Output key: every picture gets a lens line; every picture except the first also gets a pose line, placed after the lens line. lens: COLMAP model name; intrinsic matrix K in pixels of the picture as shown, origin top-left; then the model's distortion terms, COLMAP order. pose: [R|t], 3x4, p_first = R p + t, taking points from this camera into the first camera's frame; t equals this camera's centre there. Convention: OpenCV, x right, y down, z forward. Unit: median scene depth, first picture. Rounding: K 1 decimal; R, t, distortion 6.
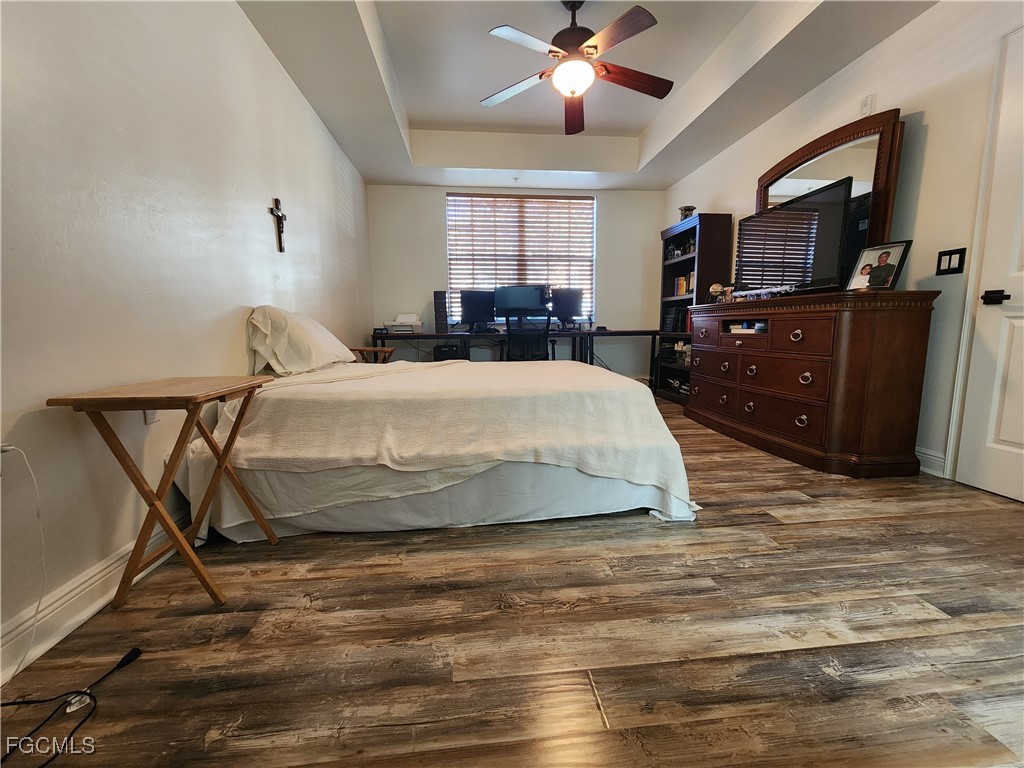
lens RADIAL K [[419.3, 0, 512.8], [0, 419.3, 381.0], [0, 0, 1]] dist [-0.003417, 0.000453]
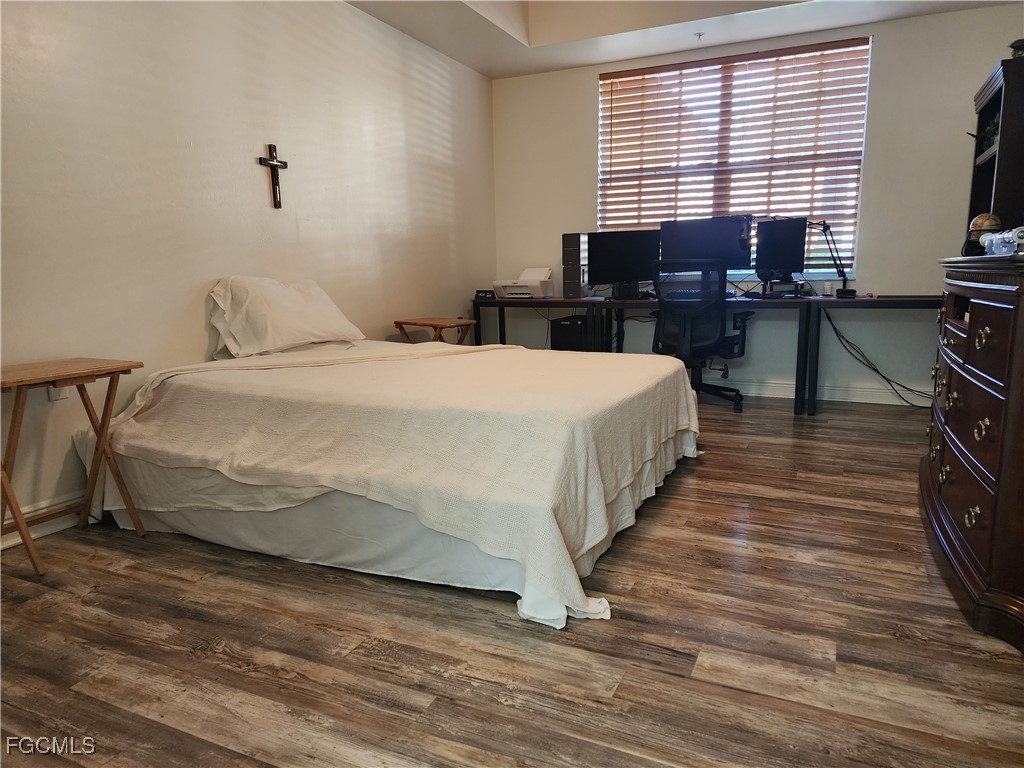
lens RADIAL K [[682.9, 0, 515.4], [0, 682.9, 385.3], [0, 0, 1]] dist [0.067392, -0.052557]
pose [[0.856581, 0.083210, -0.509260, 0.888177], [-0.062043, 0.996361, 0.058443, -0.096183], [0.512270, -0.018465, 0.858626, 0.071667]]
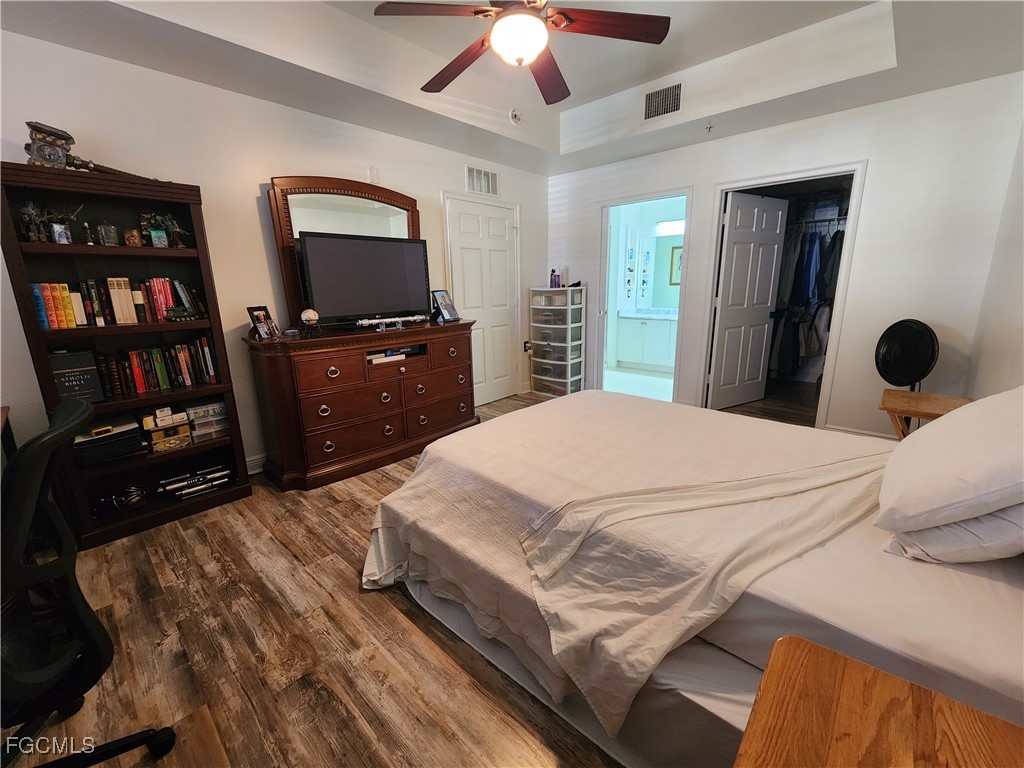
lens RADIAL K [[419.3, 0, 514.0], [0, 419.3, 382.6], [0, 0, 1]] dist [-0.003417, 0.000453]
pose [[-0.662848, -0.149858, 0.733604, -0.704266], [0.123926, 0.944297, 0.304871, -0.583226], [-0.738427, 0.292996, -0.607354, 2.437180]]
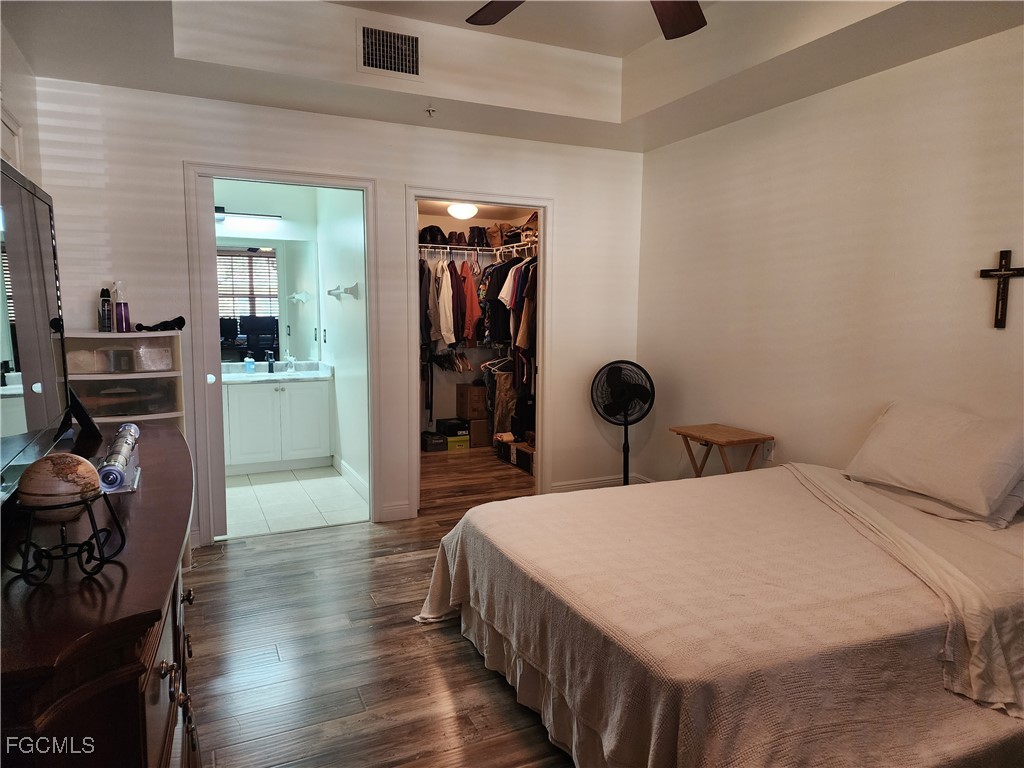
lens RADIAL K [[682.9, 0, 519.5], [0, 682.9, 381.6], [0, 0, 1]] dist [0.067392, -0.052557]
pose [[-0.941368, 0.040517, -0.334939, 0.795051], [-0.040686, 0.971884, 0.231916, -0.667669], [0.334919, 0.231946, -0.913253, 2.622092]]
